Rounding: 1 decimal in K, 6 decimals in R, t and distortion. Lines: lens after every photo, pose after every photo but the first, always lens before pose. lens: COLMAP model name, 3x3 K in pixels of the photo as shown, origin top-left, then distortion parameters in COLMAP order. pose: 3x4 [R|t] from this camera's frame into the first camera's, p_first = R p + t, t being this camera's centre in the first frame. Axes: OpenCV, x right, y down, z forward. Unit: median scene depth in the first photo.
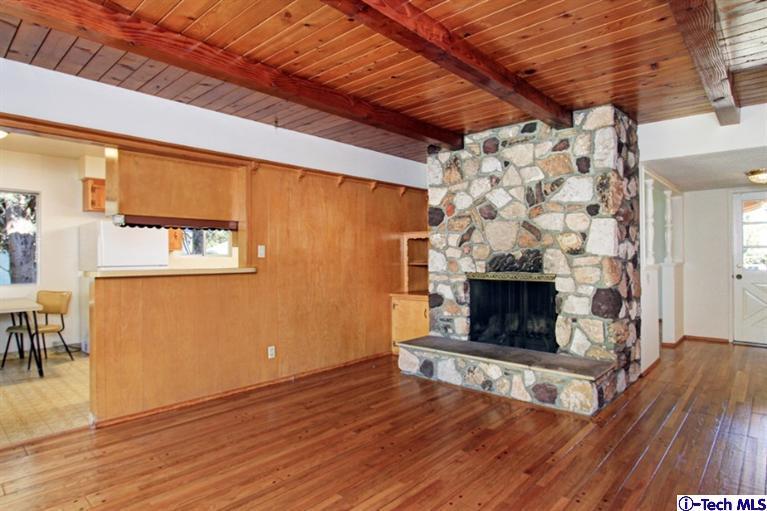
lens RADIAL K [[431.1, 0, 382.8], [0, 431.1, 249.3], [0, 0, 1]] dist [-0.003371, -0.000708]
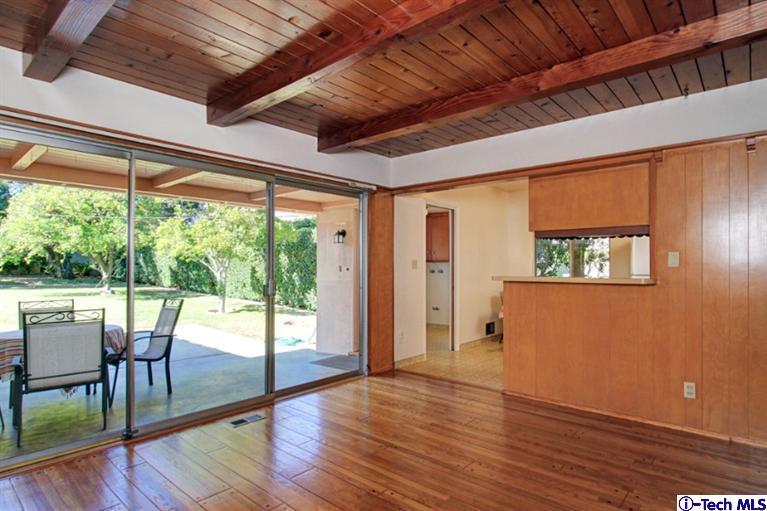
lens RADIAL K [[429.6, 0, 383.5], [0, 429.6, 255.5], [0, 0, 1]] dist [-0.002739, 0.000067]
pose [[0.028610, -0.021323, -0.999363, 0.605133], [0.014484, 0.999676, -0.020915, 0.008562], [0.999486, -0.013876, 0.028910, 0.538696]]
